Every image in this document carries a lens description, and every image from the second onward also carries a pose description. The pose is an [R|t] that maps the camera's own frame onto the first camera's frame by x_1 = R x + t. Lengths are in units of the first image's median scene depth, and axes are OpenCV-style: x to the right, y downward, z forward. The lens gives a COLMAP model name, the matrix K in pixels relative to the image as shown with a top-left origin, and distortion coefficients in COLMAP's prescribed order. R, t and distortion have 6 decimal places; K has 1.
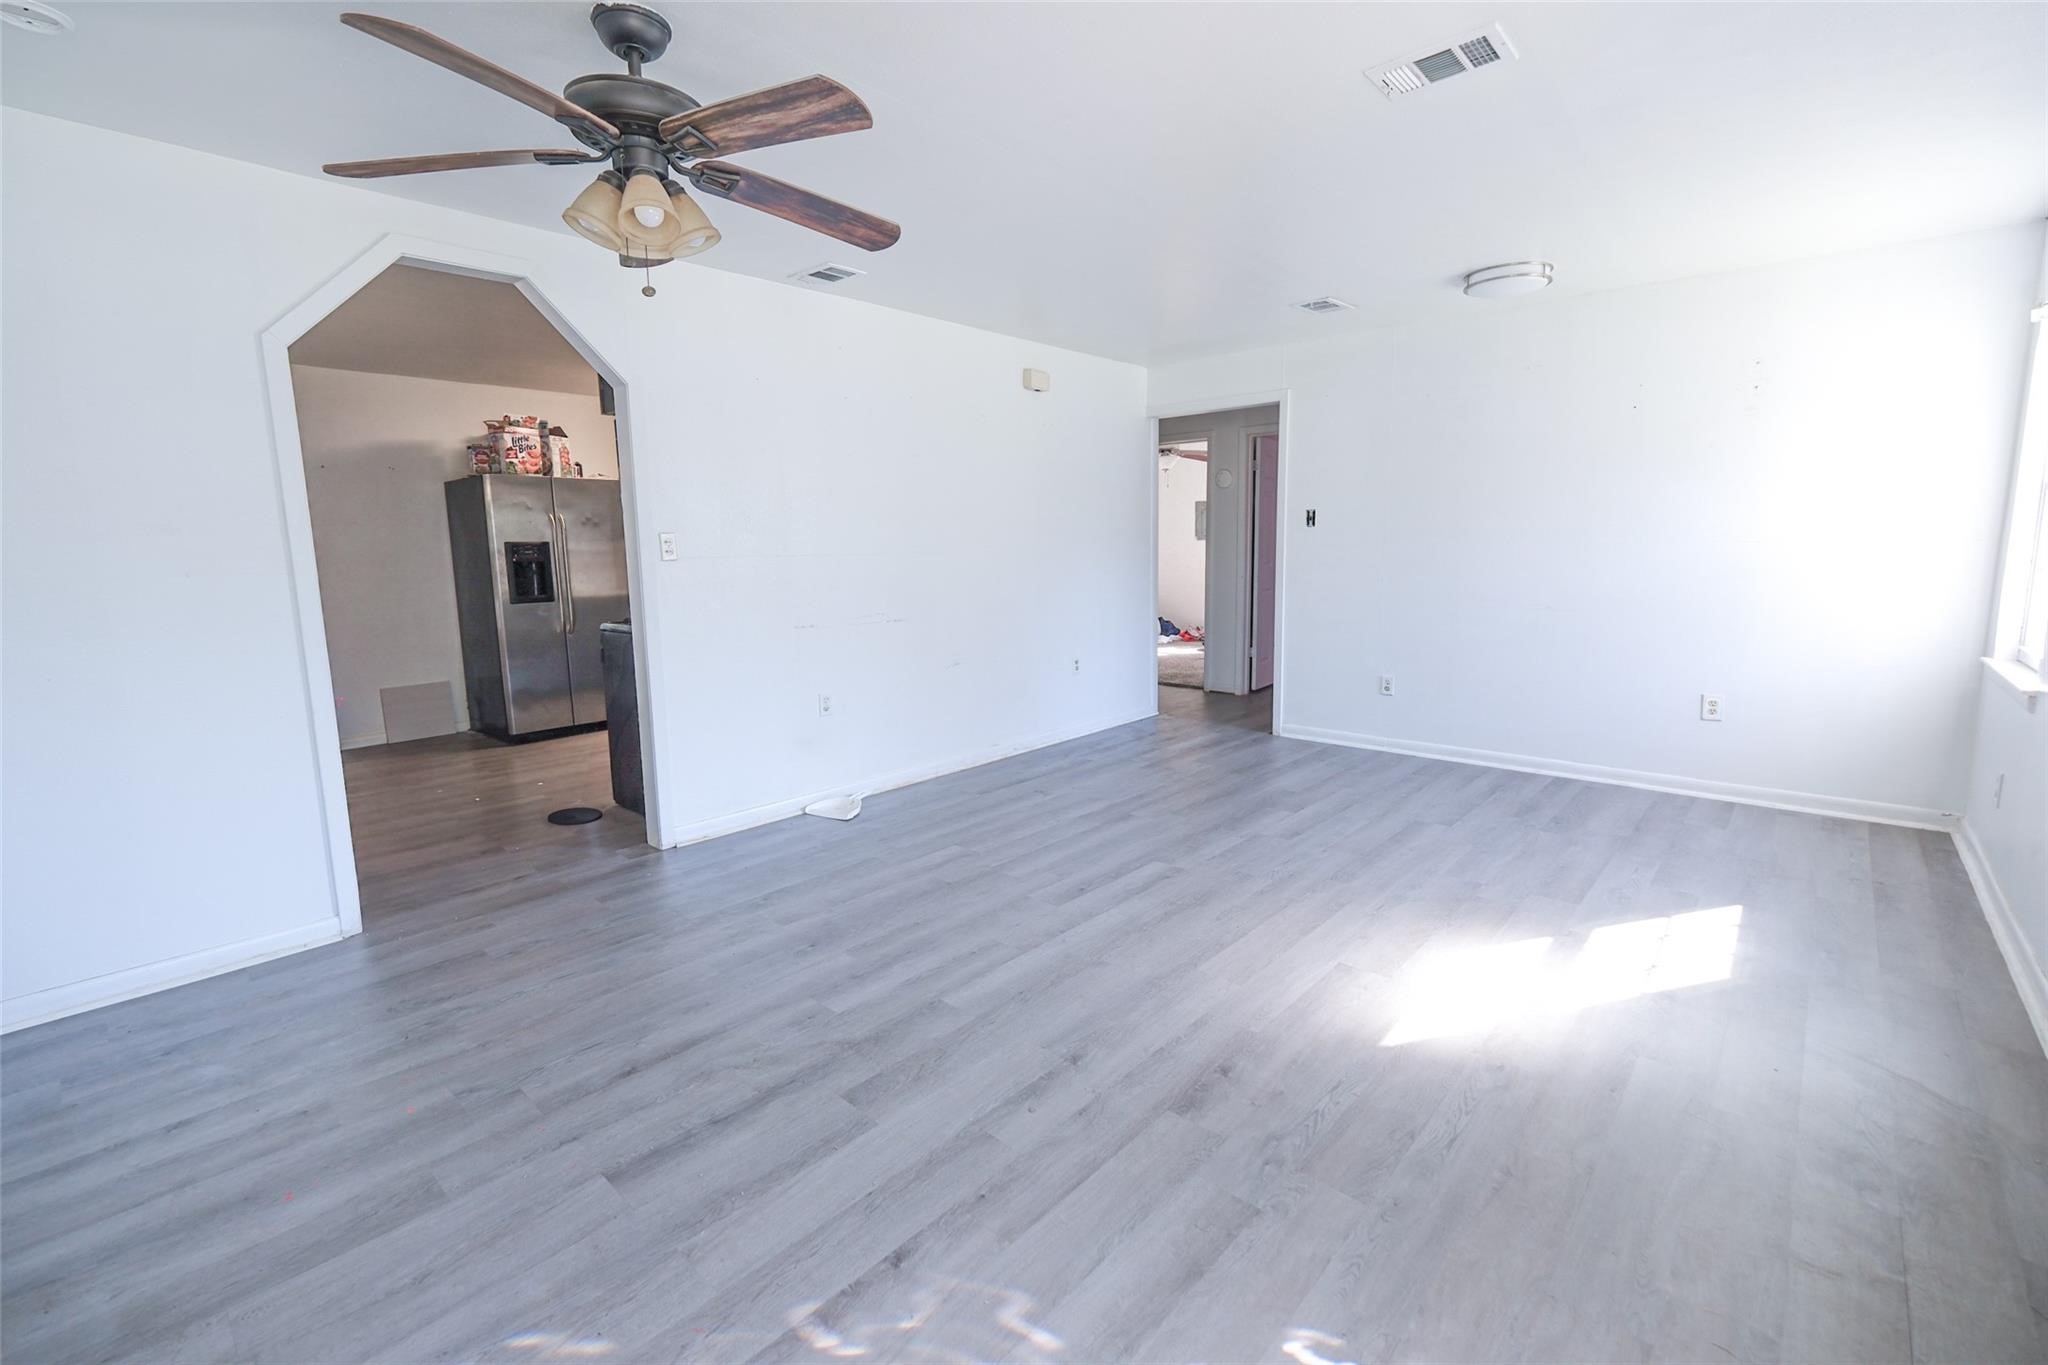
lens RADIAL K [[882.9, 0, 1036.6], [0, 882.9, 672.4], [0, 0, 1]] dist [-0.001957, 0.000015]
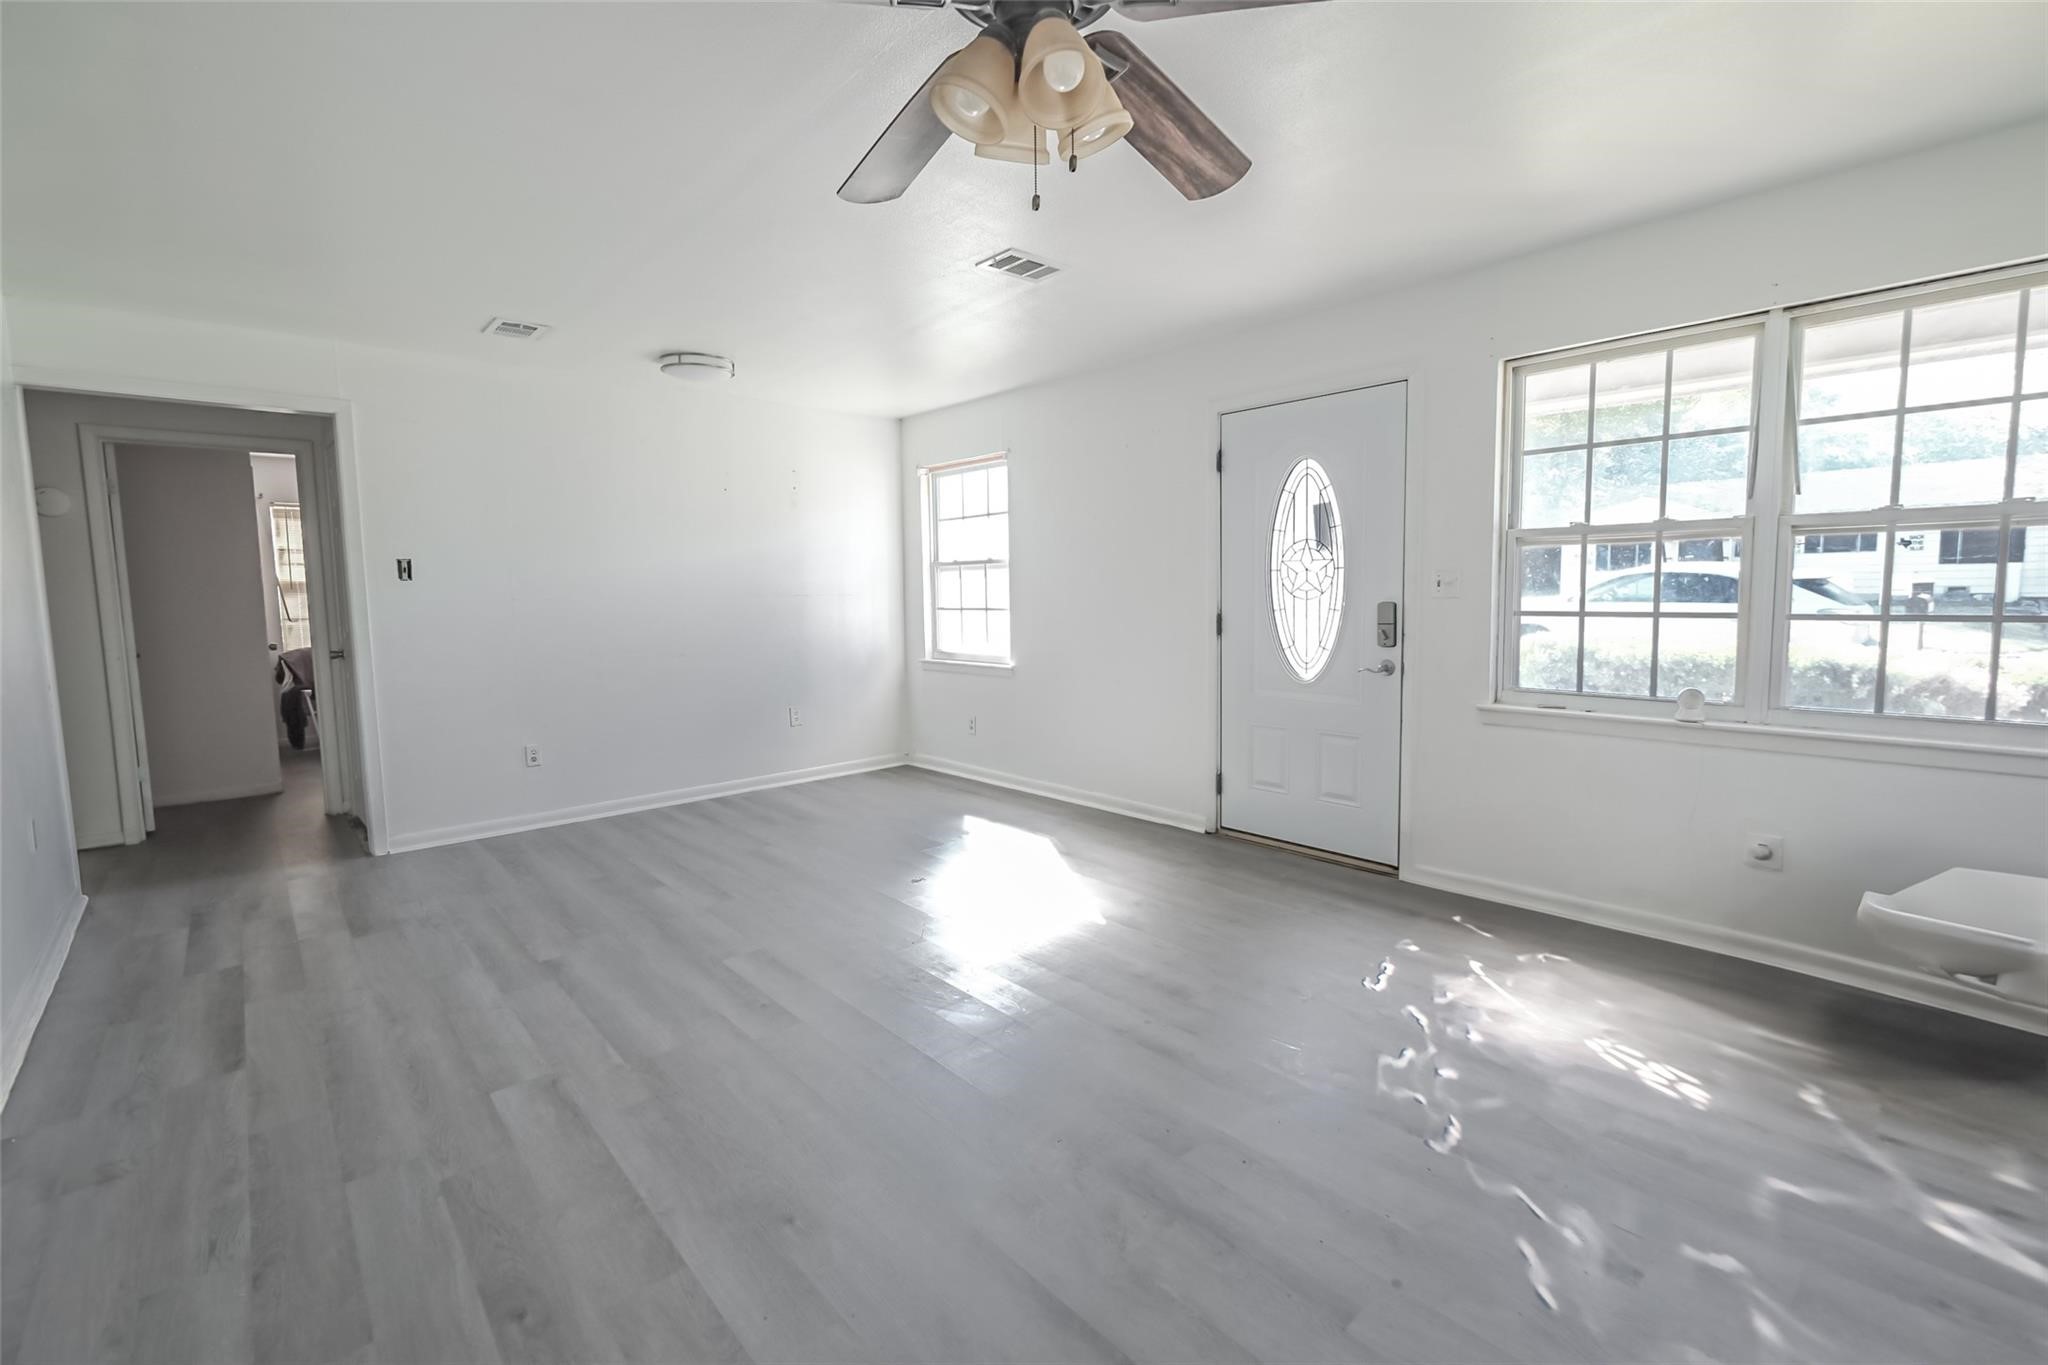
lens RADIAL K [[885.0, 0, 1031.2], [0, 885.0, 677.0], [0, 0, 1]] dist [-0.003010, 0.000108]
pose [[0.107196, -0.086329, 0.990483, -0.745927], [0.159393, 0.984830, 0.068586, -0.076411], [-0.981378, 0.150523, 0.119330, 0.637223]]
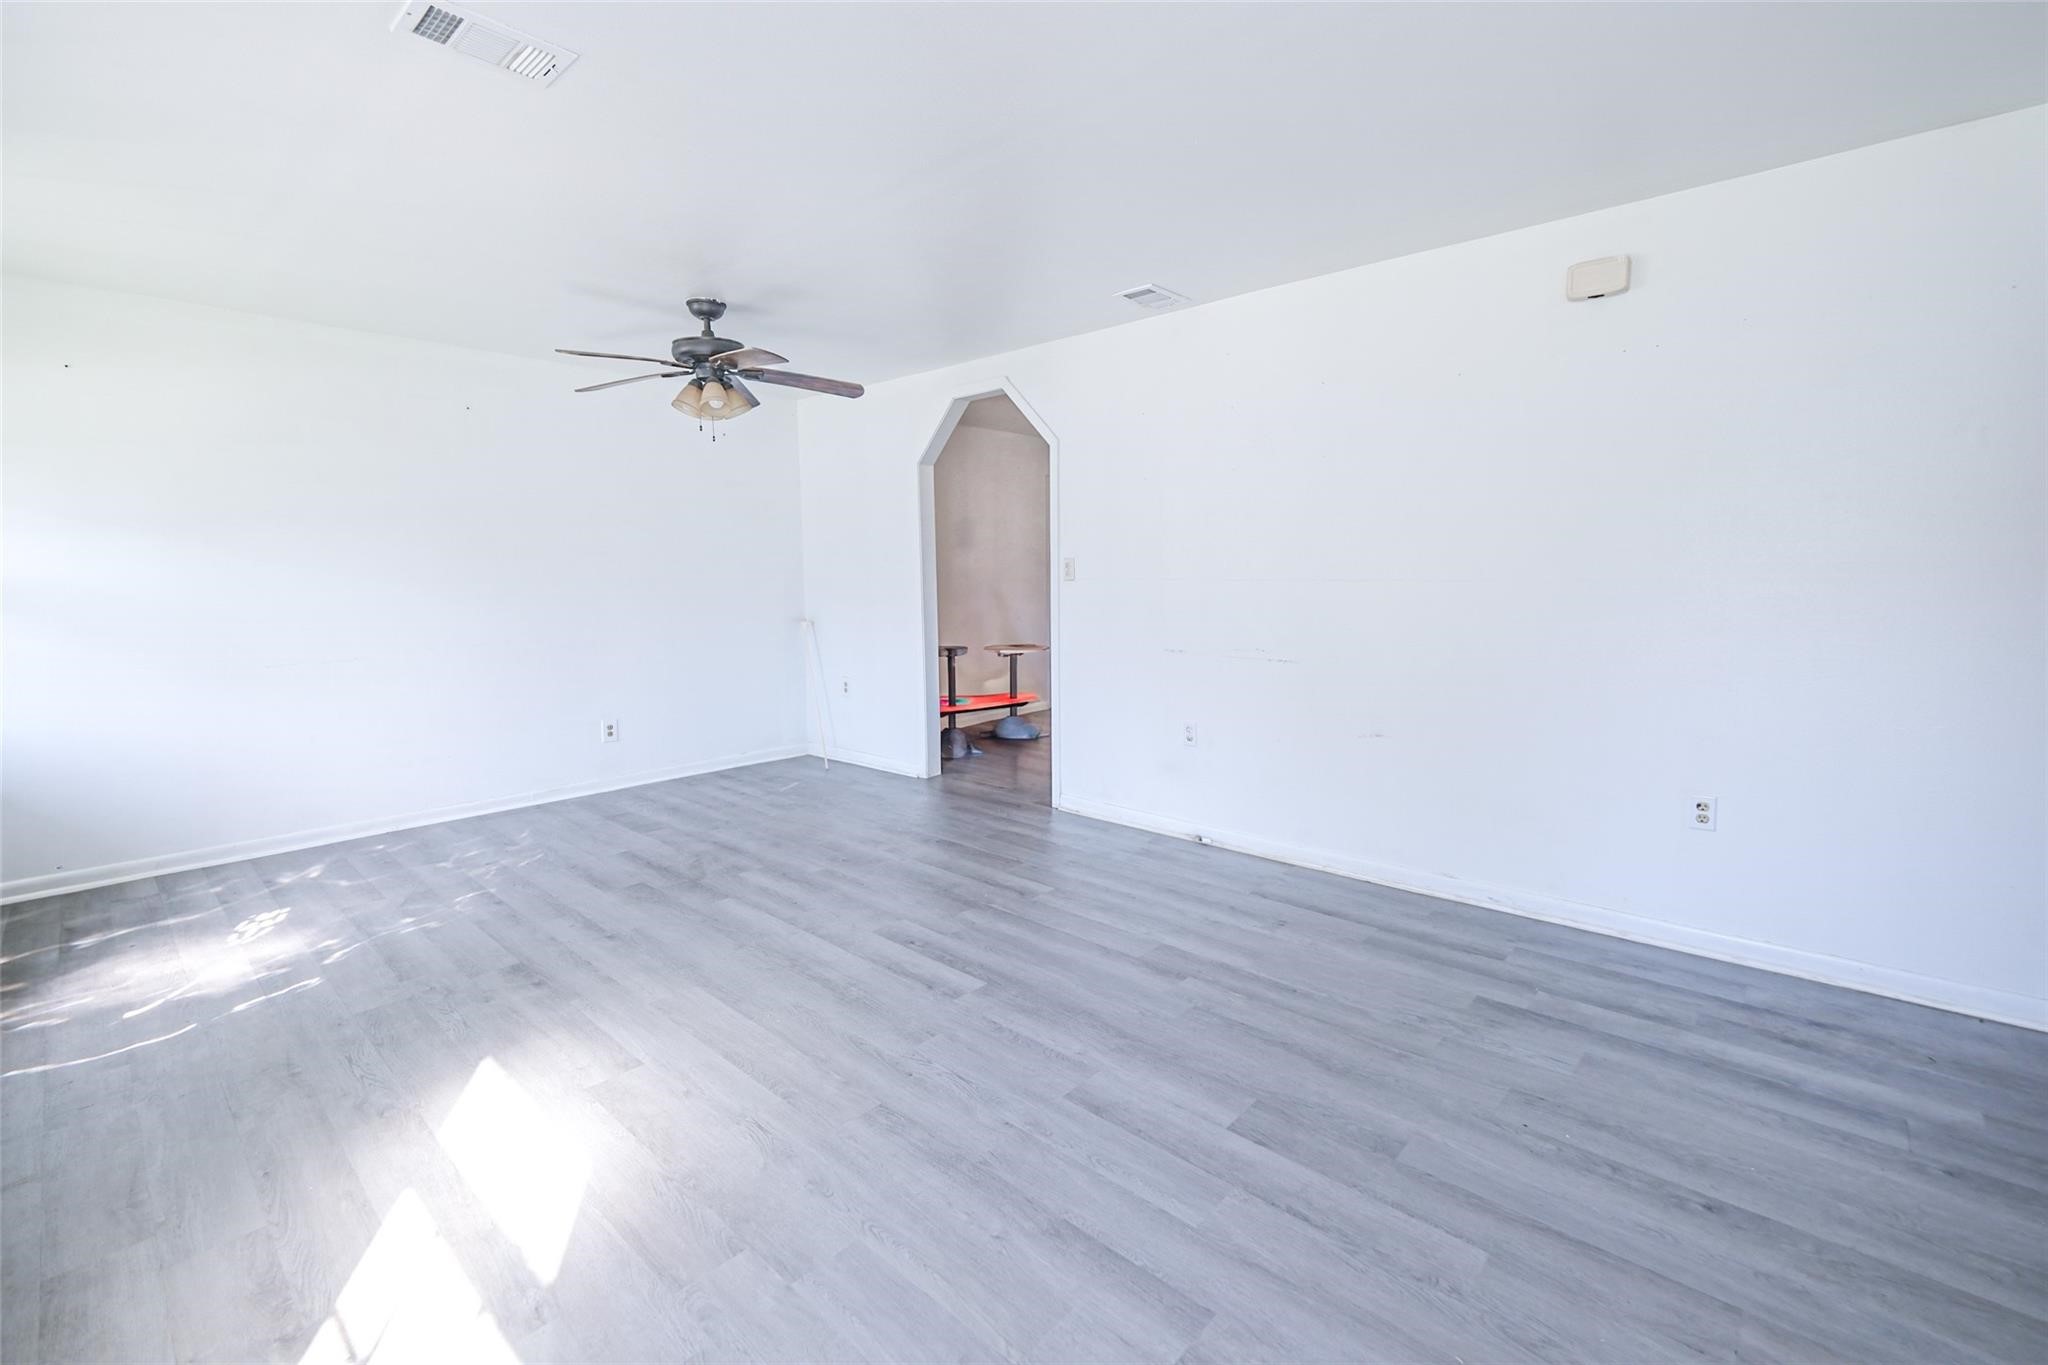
lens RADIAL K [[882.9, 0, 1036.6], [0, 882.9, 672.4], [0, 0, 1]] dist [-0.001957, 0.000015]
pose [[0.000698, 0.132302, -0.991209, 0.985149], [-0.137226, 0.981845, 0.130955, -0.185236], [0.990540, 0.135928, 0.018840, 1.122418]]
